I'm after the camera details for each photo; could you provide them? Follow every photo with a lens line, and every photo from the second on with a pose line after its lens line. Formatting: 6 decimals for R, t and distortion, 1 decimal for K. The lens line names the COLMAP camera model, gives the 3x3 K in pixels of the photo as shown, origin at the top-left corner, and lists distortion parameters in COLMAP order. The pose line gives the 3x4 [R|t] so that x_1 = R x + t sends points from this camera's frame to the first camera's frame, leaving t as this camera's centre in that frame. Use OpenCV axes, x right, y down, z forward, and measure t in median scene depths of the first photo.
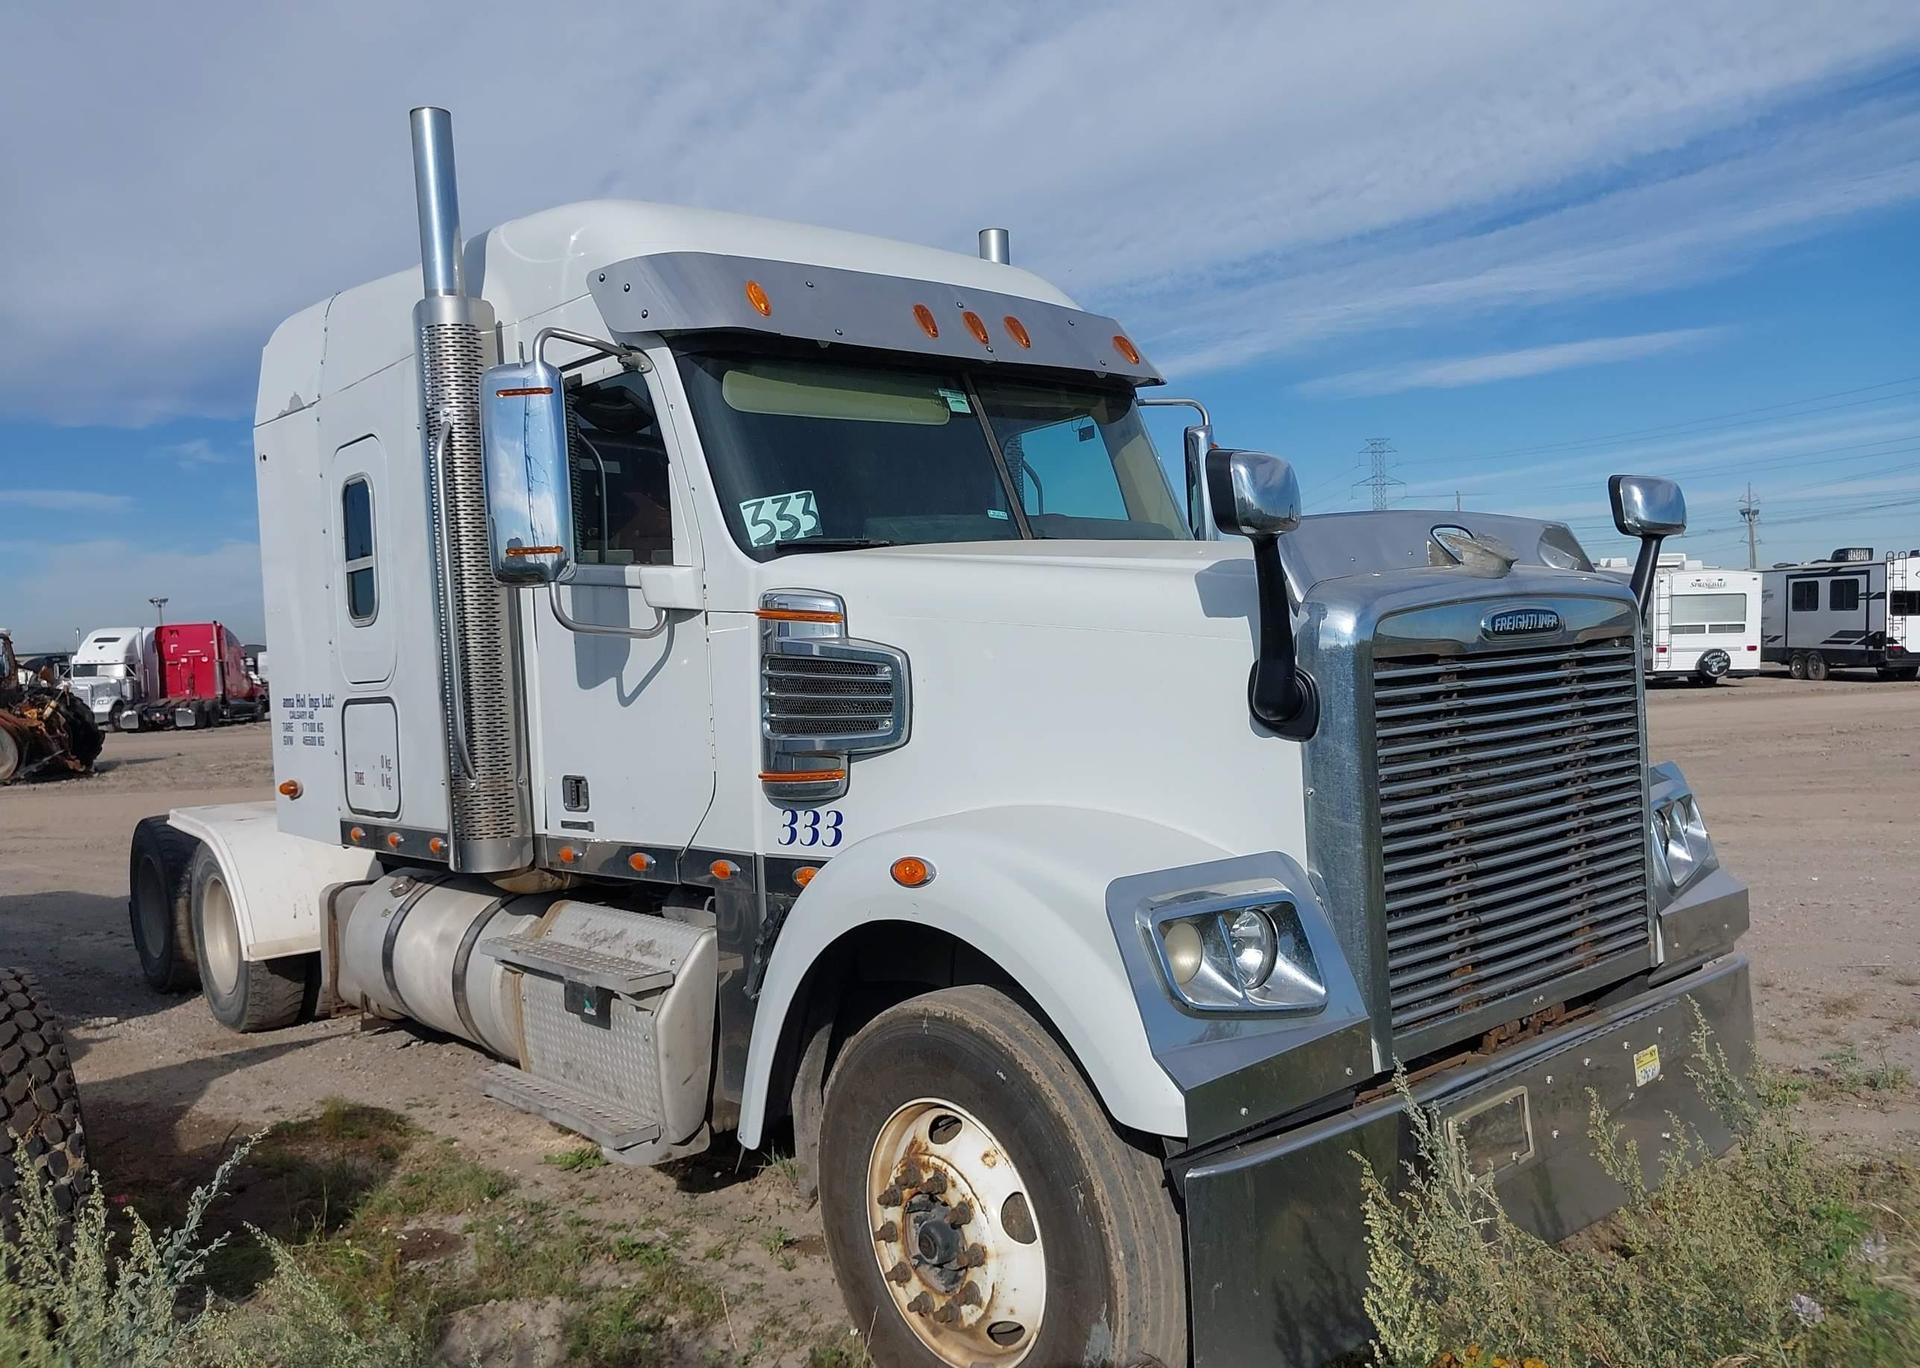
lens RADIAL K [[1530.0, 0, 915.4], [0, 1530.0, 681.7], [0, 0, 1]] dist [0.014175, -0.039273]
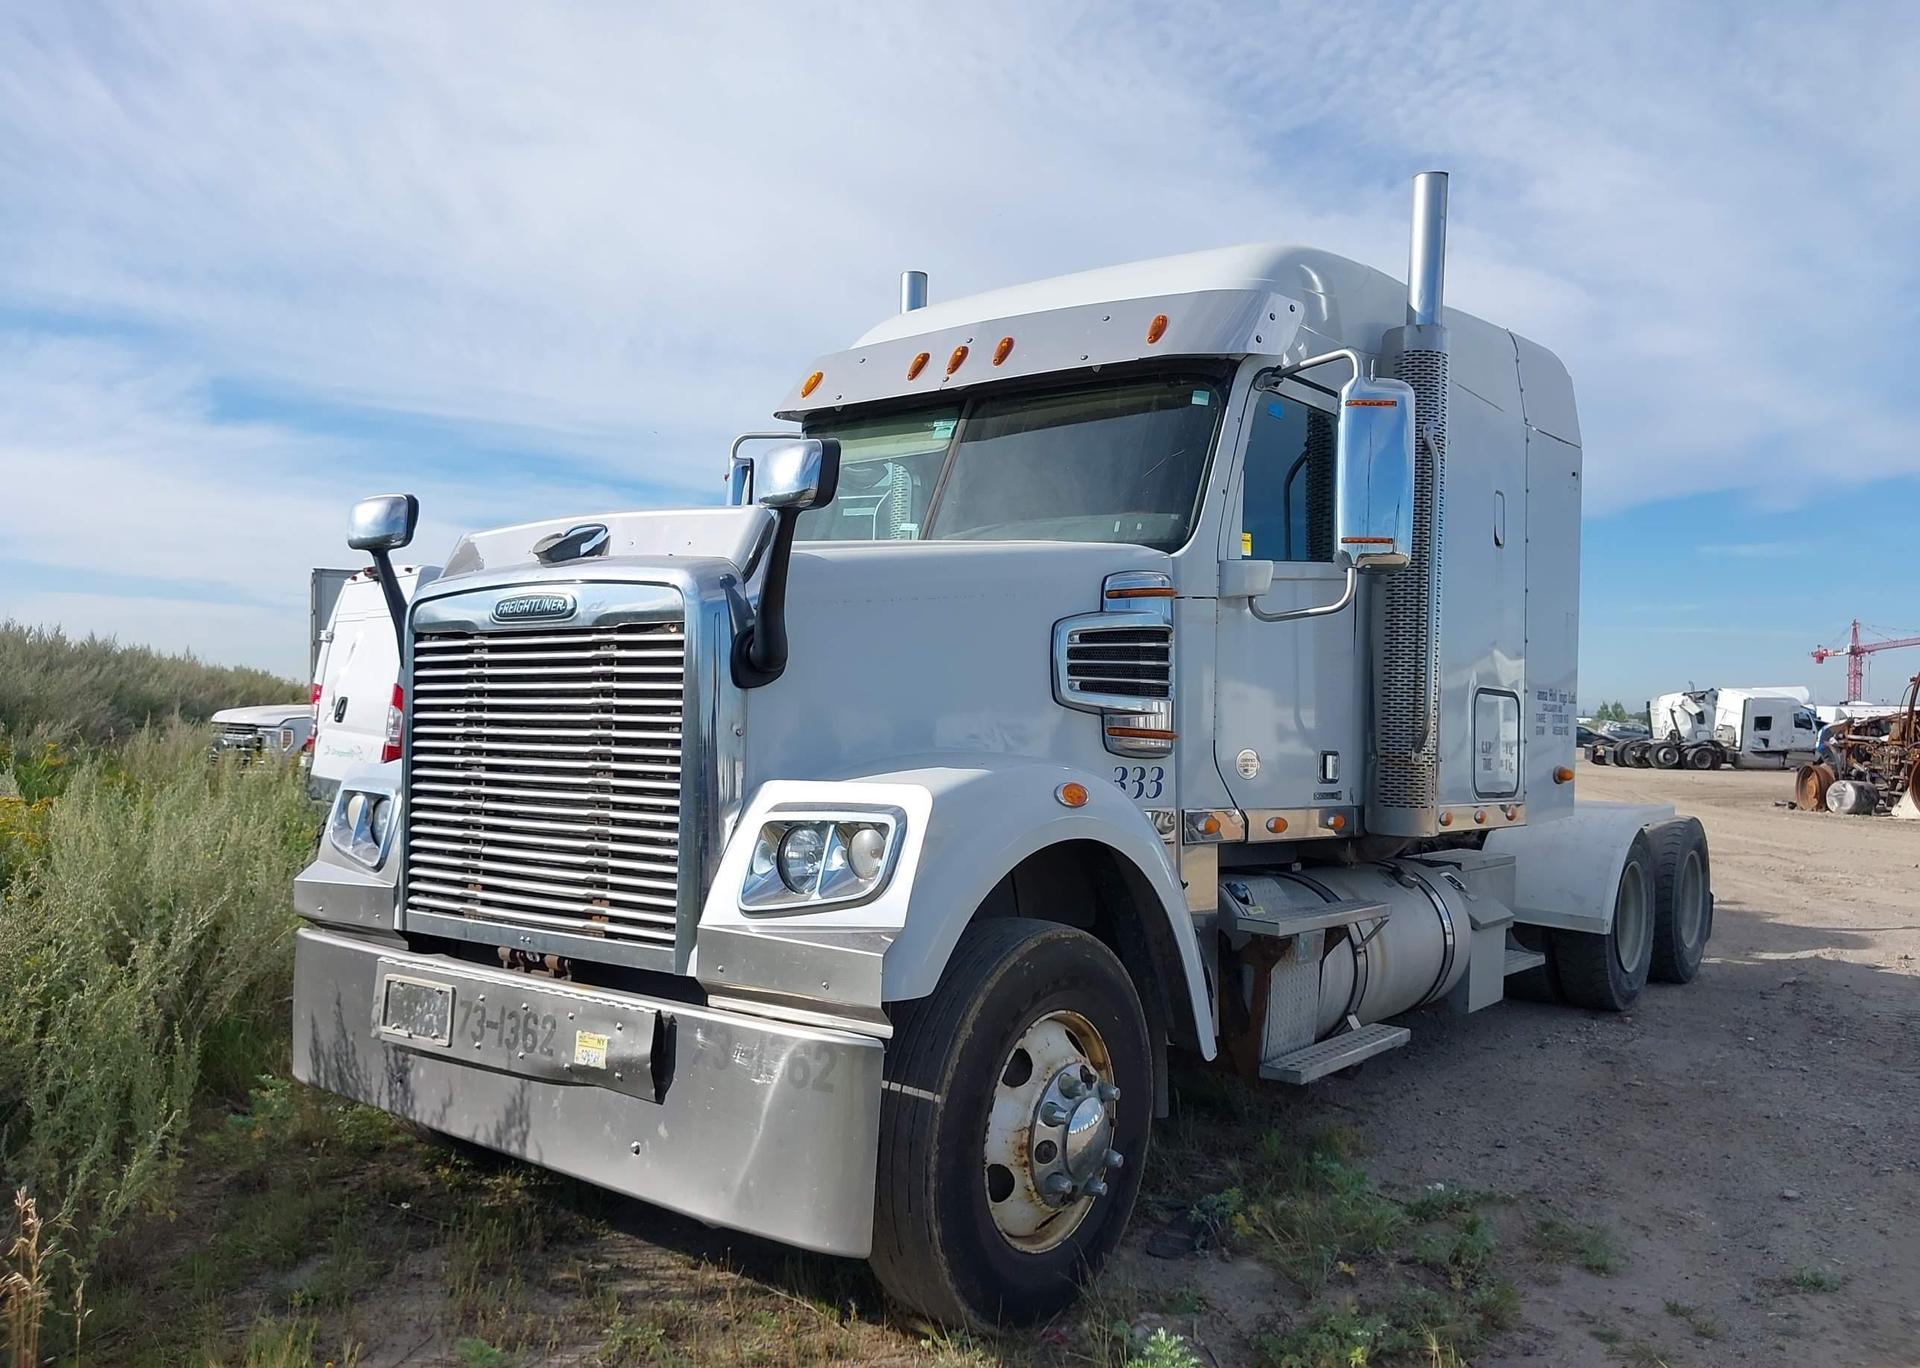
lens RADIAL K [[1530.0, 0, 915.4], [0, 1530.0, 681.7], [0, 0, 1]] dist [0.014175, -0.039273]
pose [[0.197705, 0.026930, -0.979892, 1.233829], [-0.061195, 0.998012, 0.015082, -0.012964], [0.978350, 0.056982, 0.198960, 0.824658]]
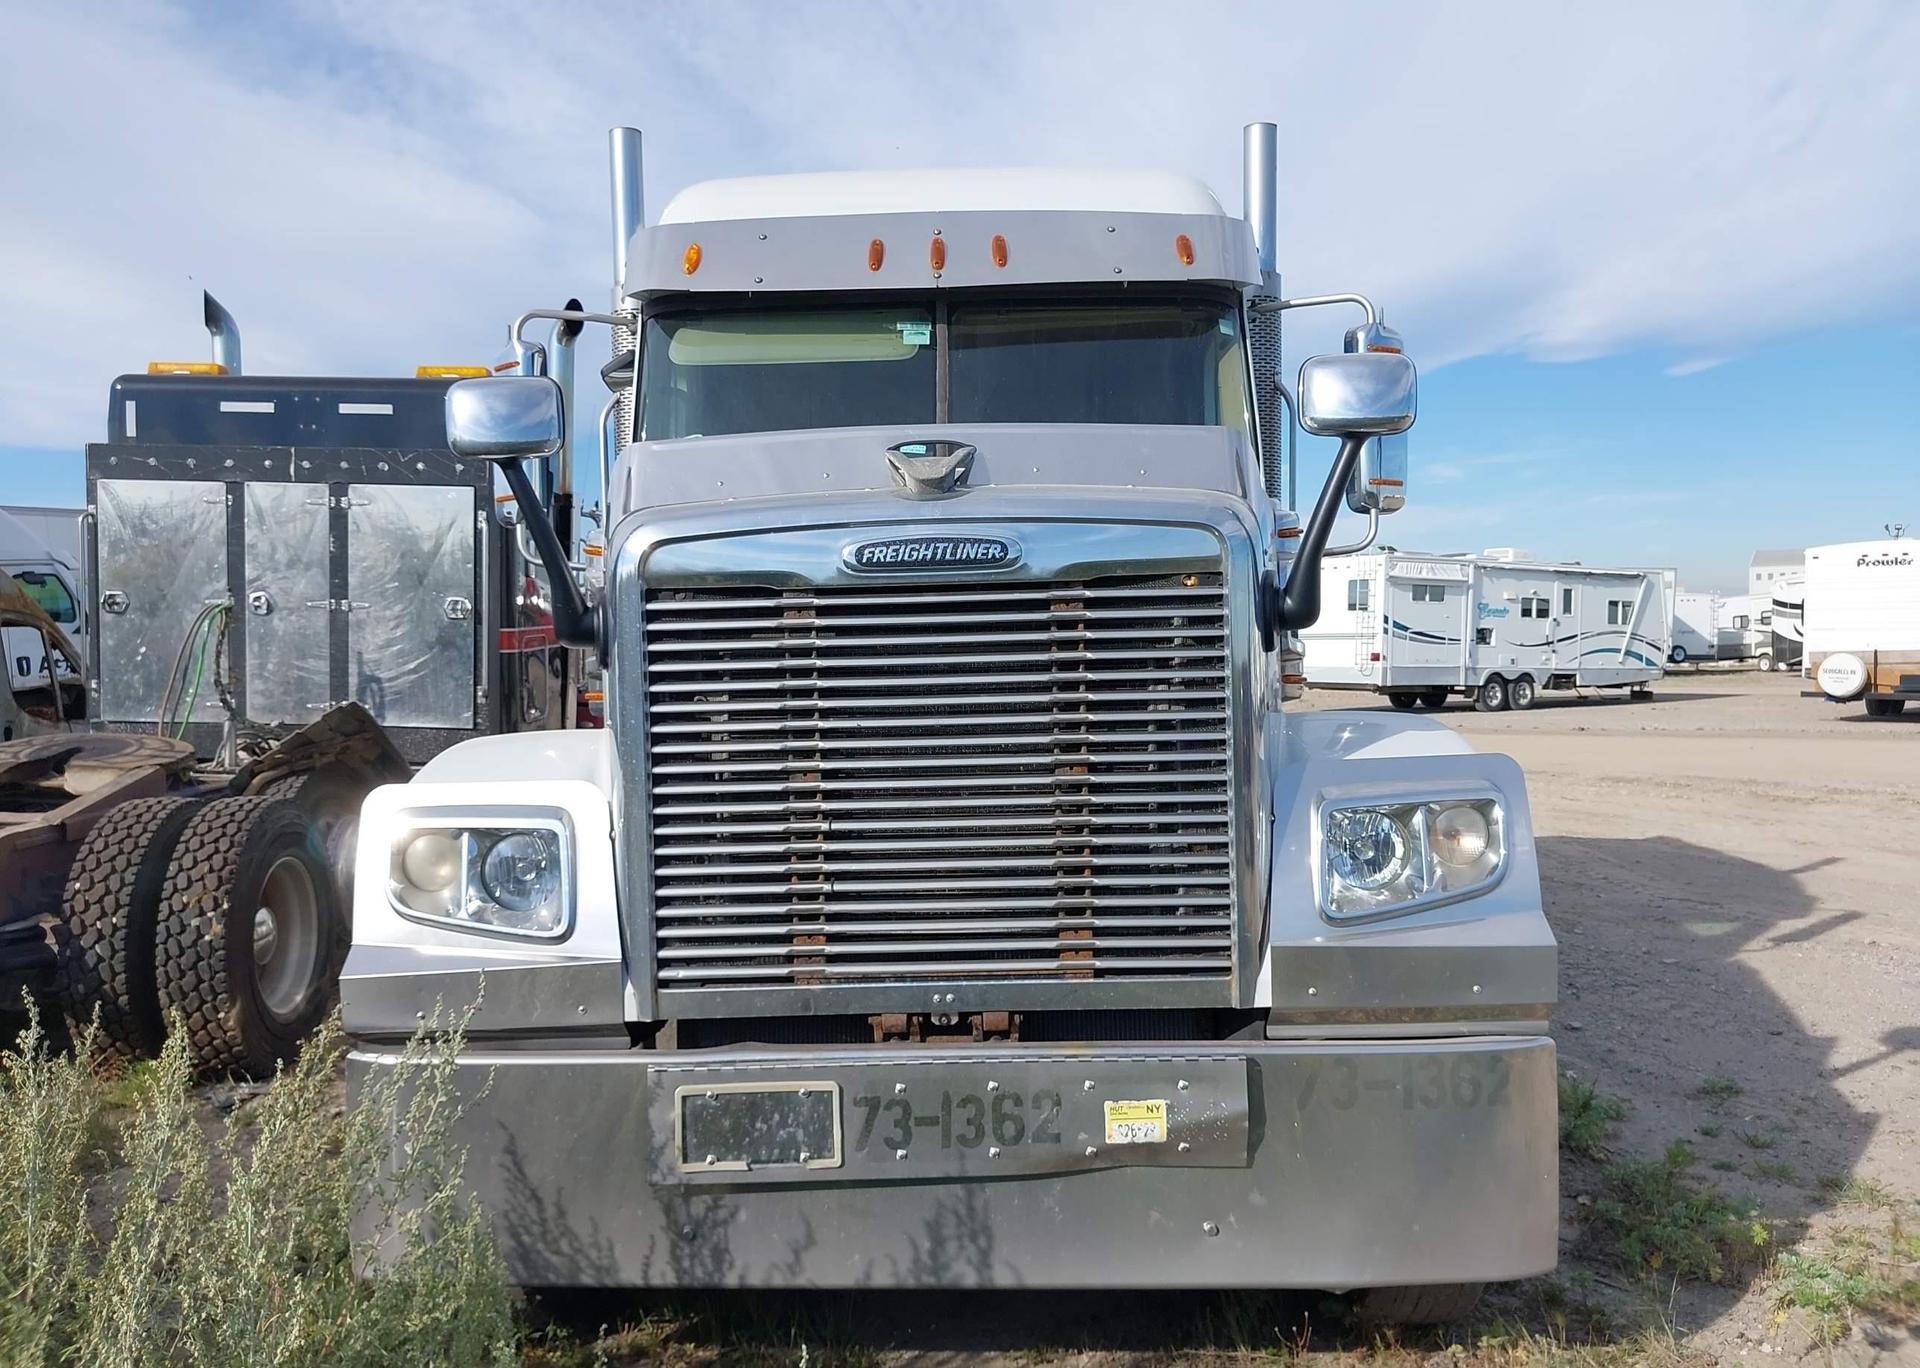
lens RADIAL K [[1509.6, 0, 924.5], [0, 1509.6, 687.2], [0, 0, 1]] dist [0.158335, -0.358230]
pose [[0.754093, 0.055613, -0.654409, 0.739760], [-0.035809, 0.998408, 0.043584, -0.000014], [0.655790, -0.009433, 0.754884, 0.283895]]
